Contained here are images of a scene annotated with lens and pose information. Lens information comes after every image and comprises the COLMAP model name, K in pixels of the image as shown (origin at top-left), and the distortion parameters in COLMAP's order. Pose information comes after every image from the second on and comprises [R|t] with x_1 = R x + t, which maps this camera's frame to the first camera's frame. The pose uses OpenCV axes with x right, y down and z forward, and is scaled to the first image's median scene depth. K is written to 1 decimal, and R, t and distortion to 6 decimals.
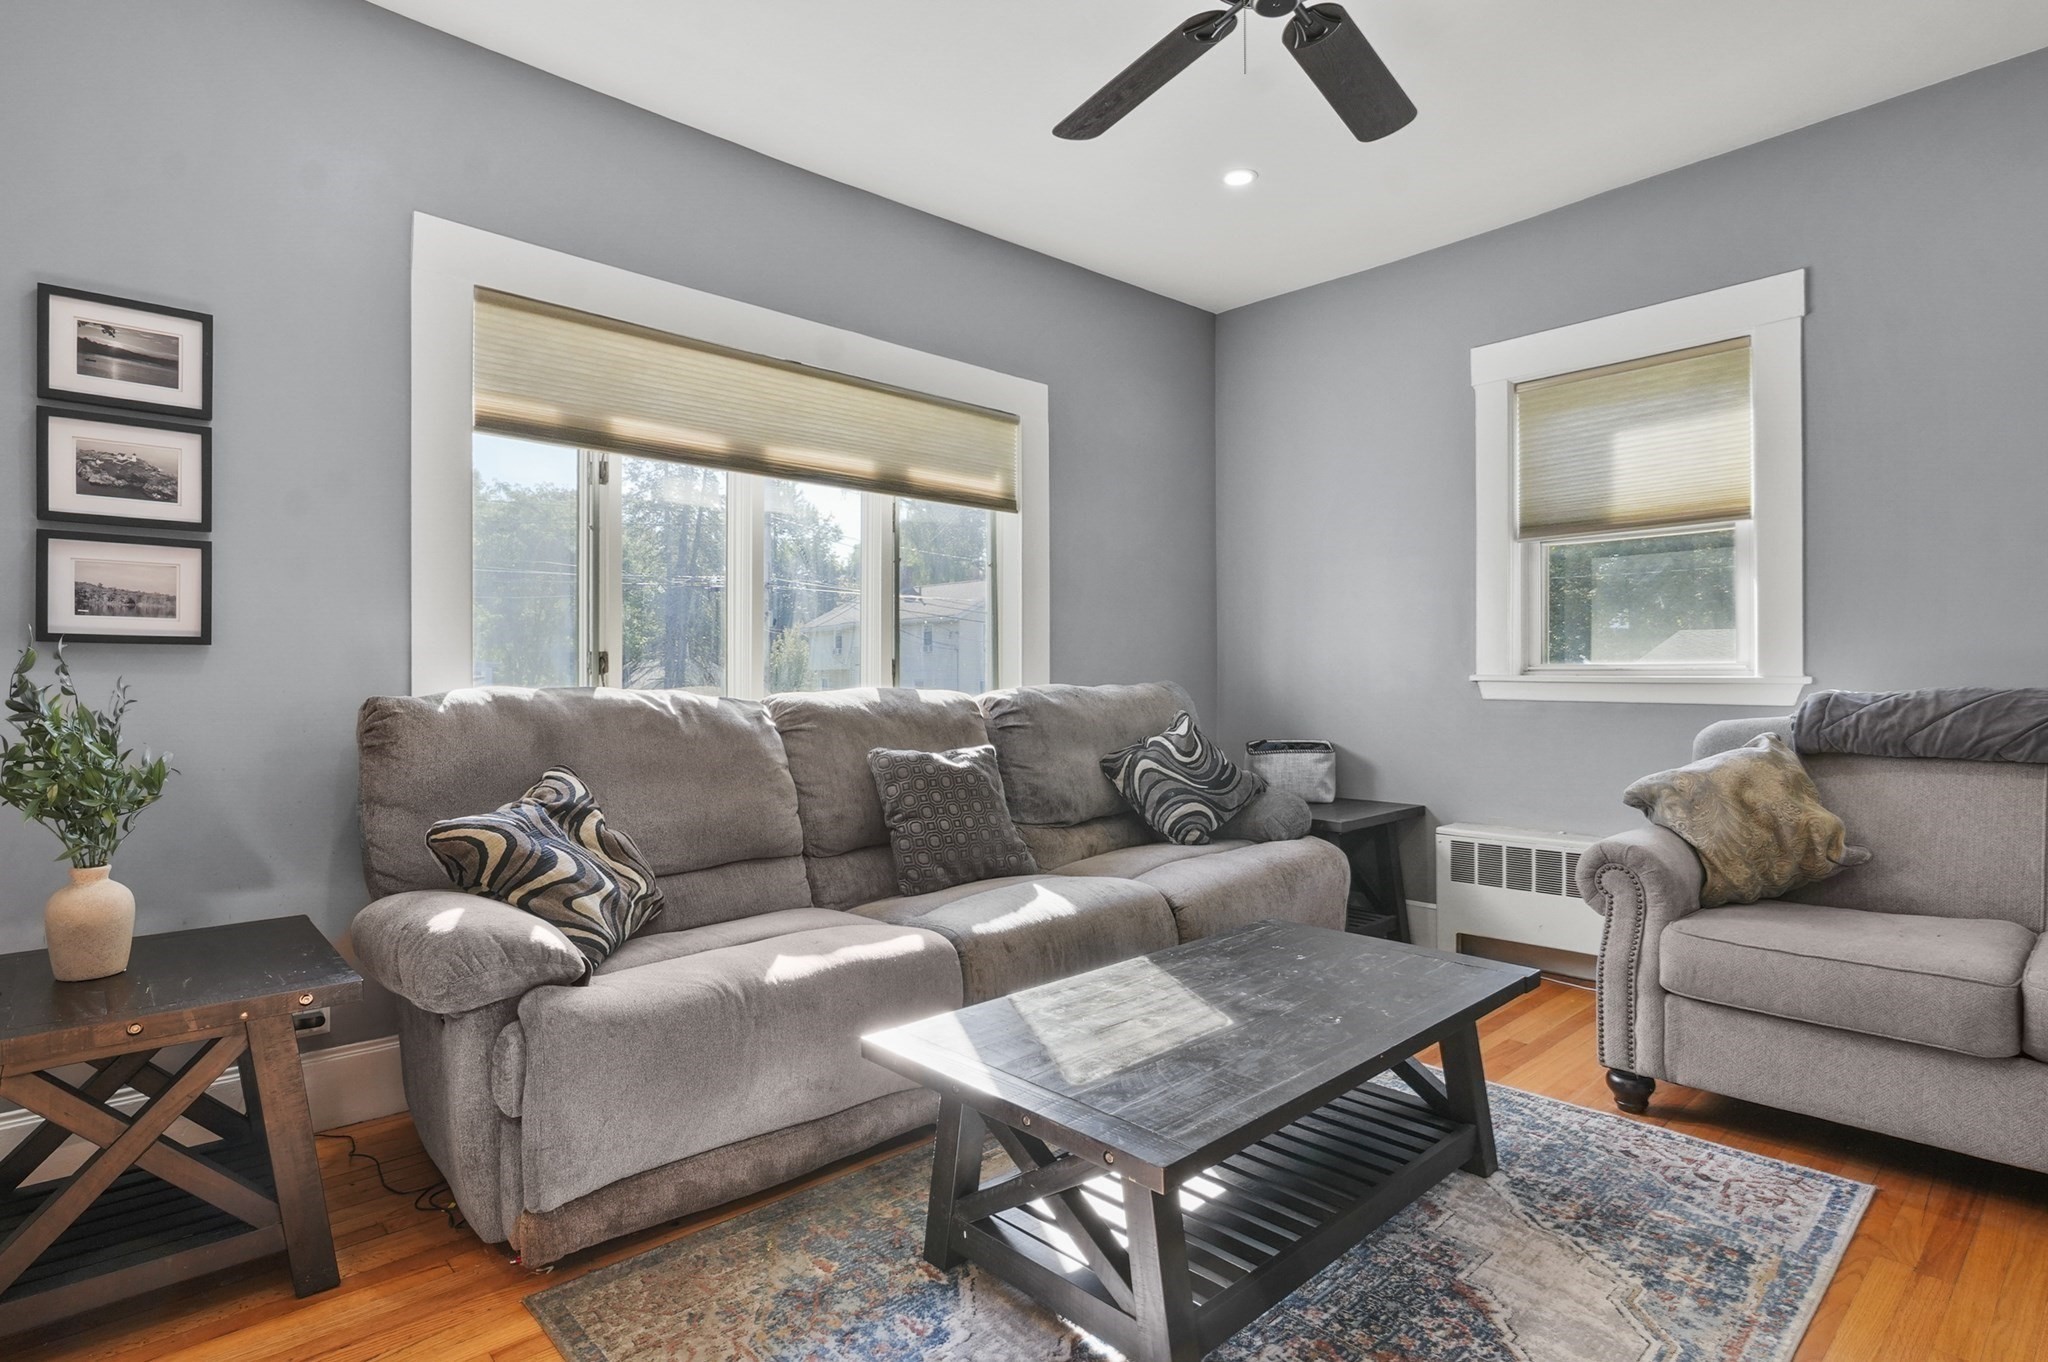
lens RADIAL K [[1058.7, 0, 1032.5], [0, 1058.7, 691.1], [0, 0, 1]] dist [-0.031180, 0.021776]
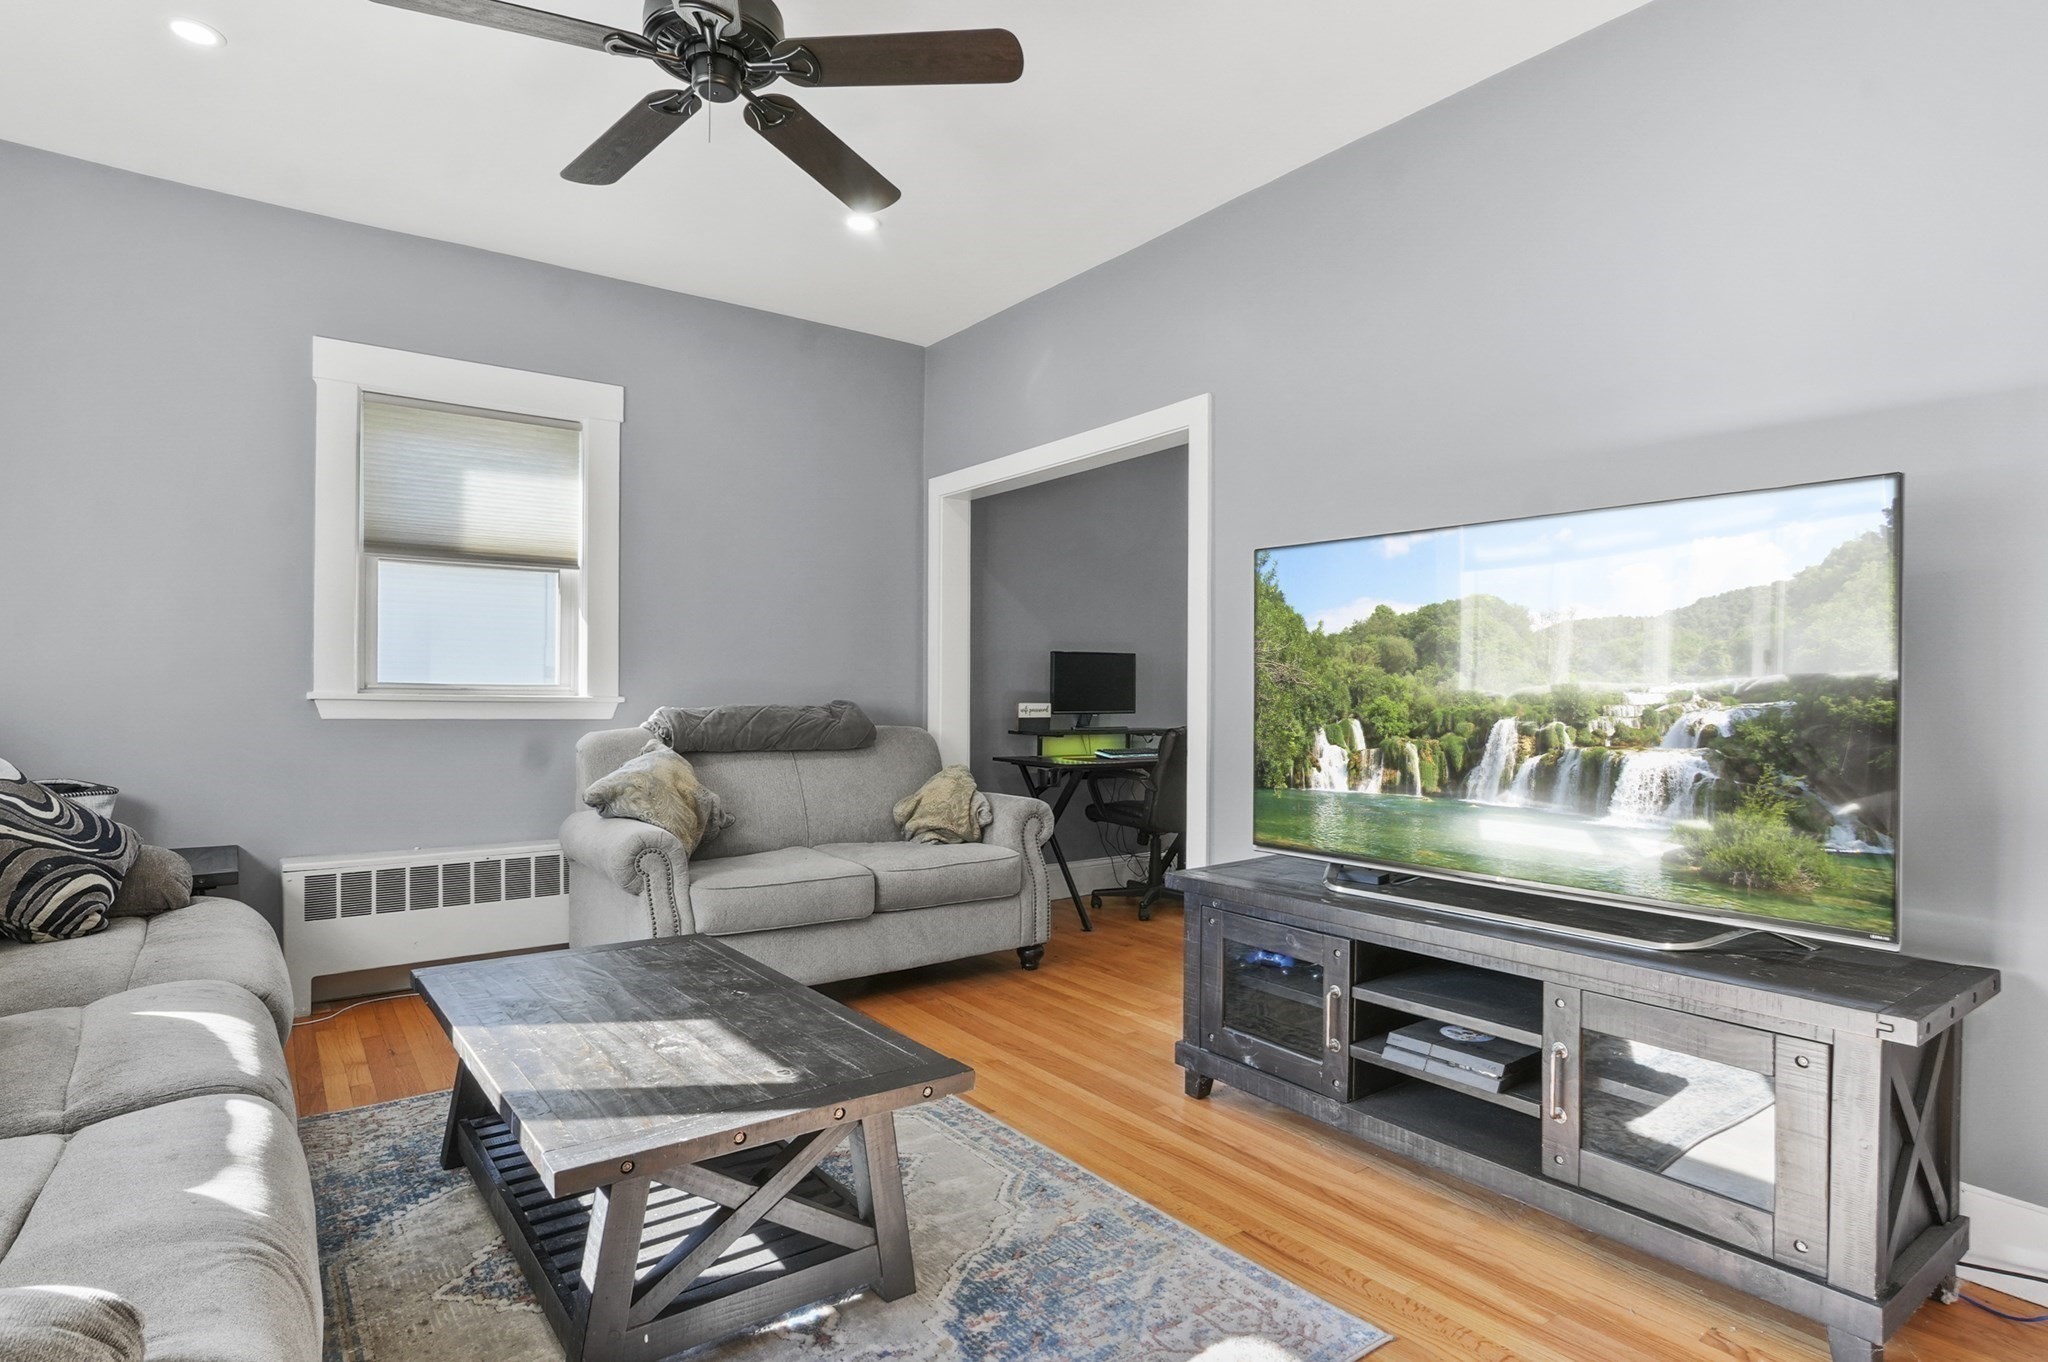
lens RADIAL K [[1067.5, 0, 1025.9], [0, 1067.5, 699.2], [0, 0, 1]] dist [0.002208, 0.000640]
pose [[0.116960, 0.000822, 0.993136, -0.649347], [0.005571, 0.999983, -0.001484, -0.007187], [-0.993121, 0.005706, 0.116953, 0.416194]]
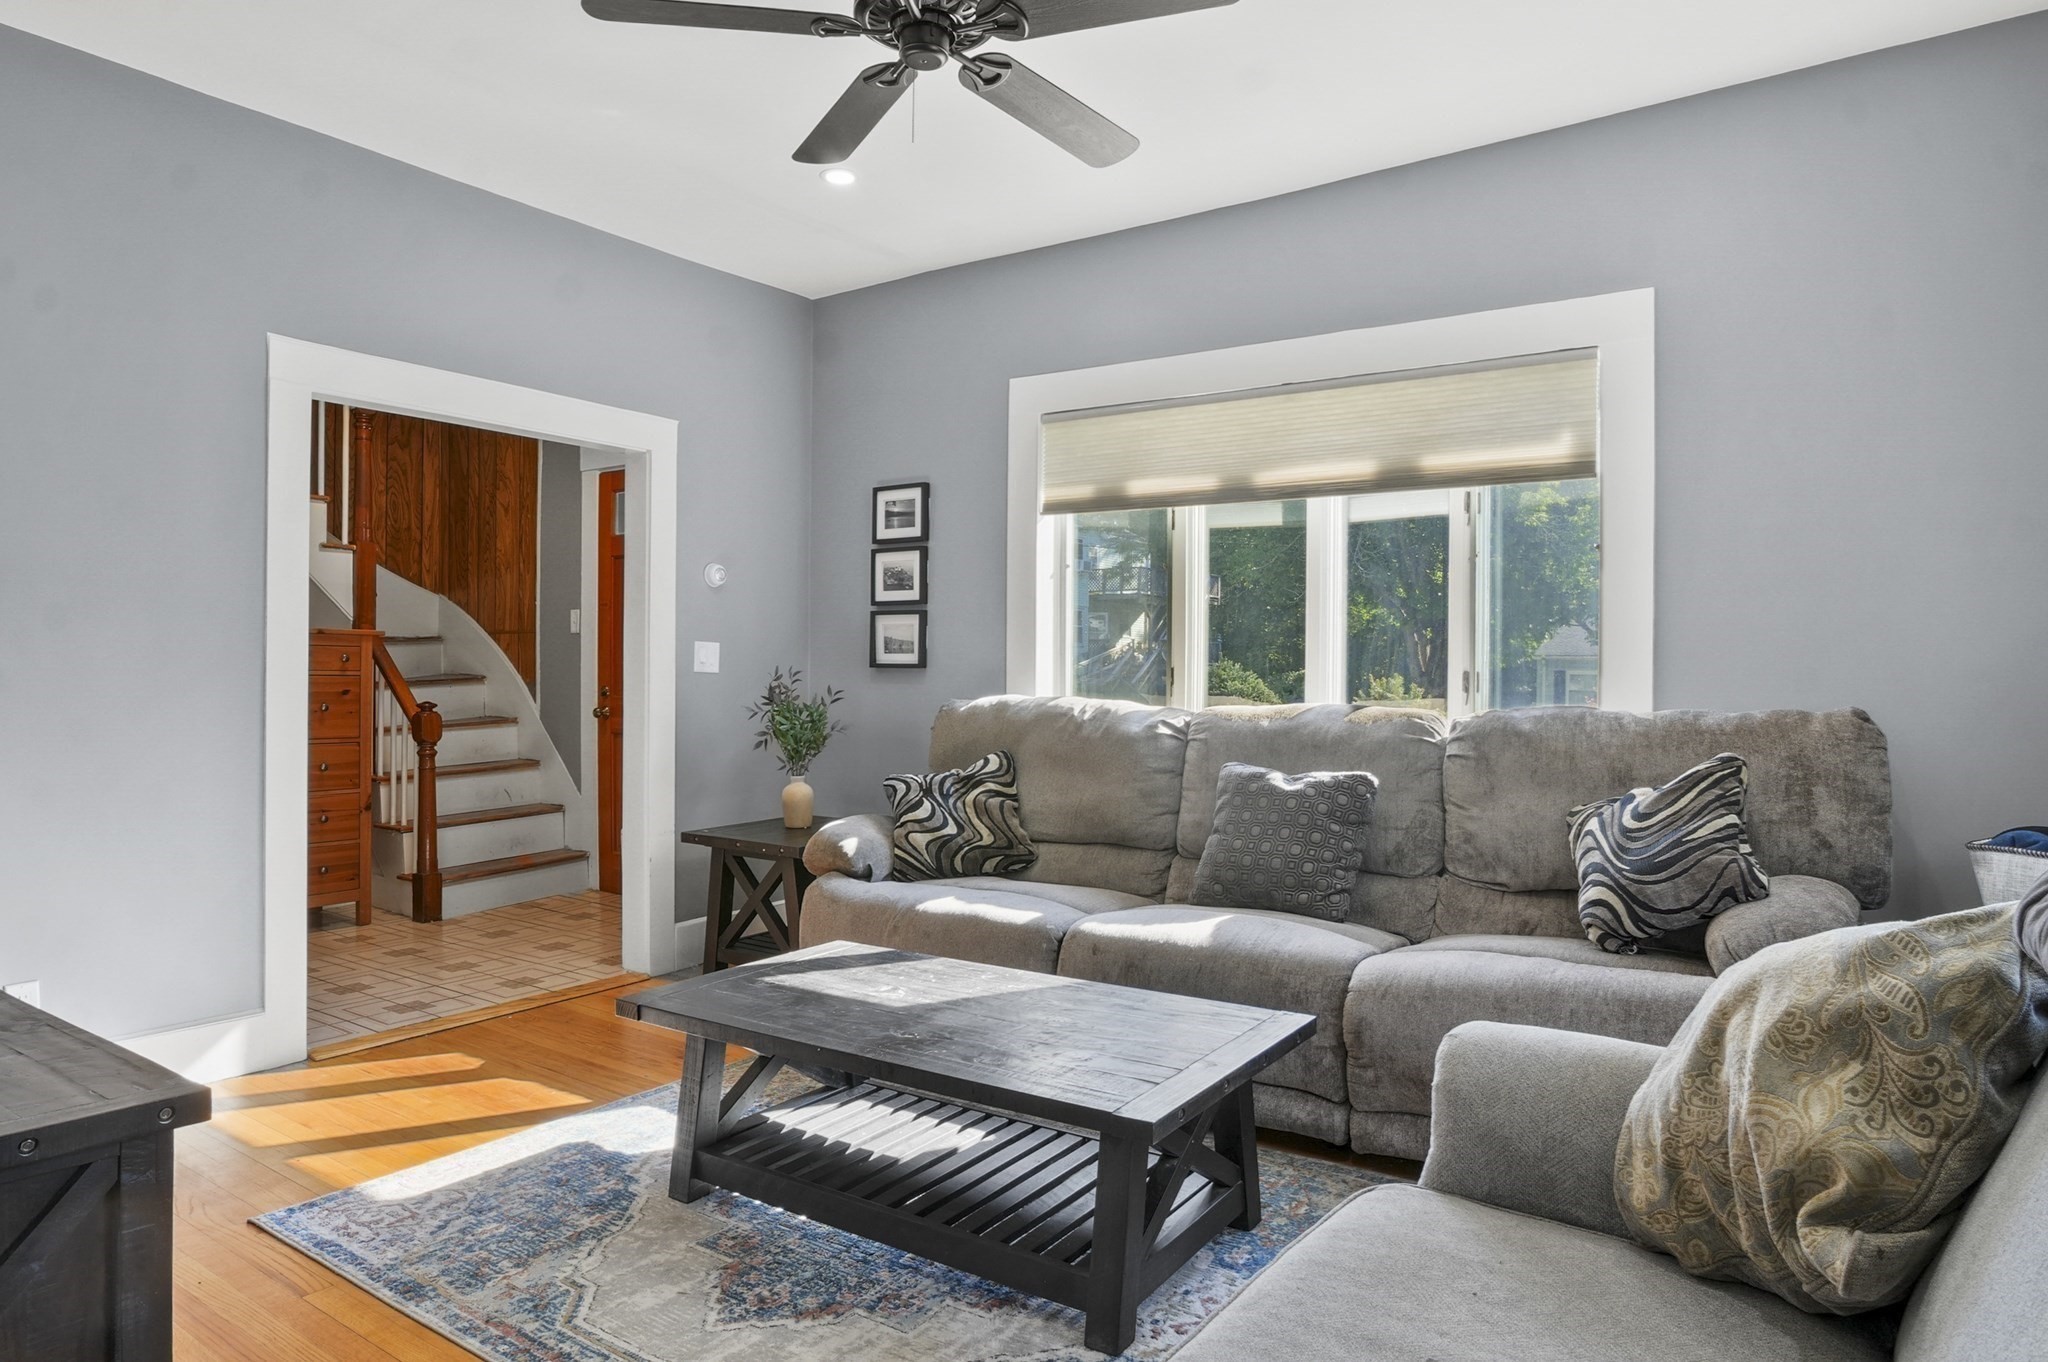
lens RADIAL K [[1239.7, 0, 1068.8], [0, 1239.7, 685.4], [0, 0, 1]] dist [-0.032040, 0.001276]
pose [[0.225914, 0.011619, -0.974078, 1.141415], [-0.017706, 0.999813, 0.007820, -0.031204], [0.973986, 0.015480, 0.226078, 0.668468]]
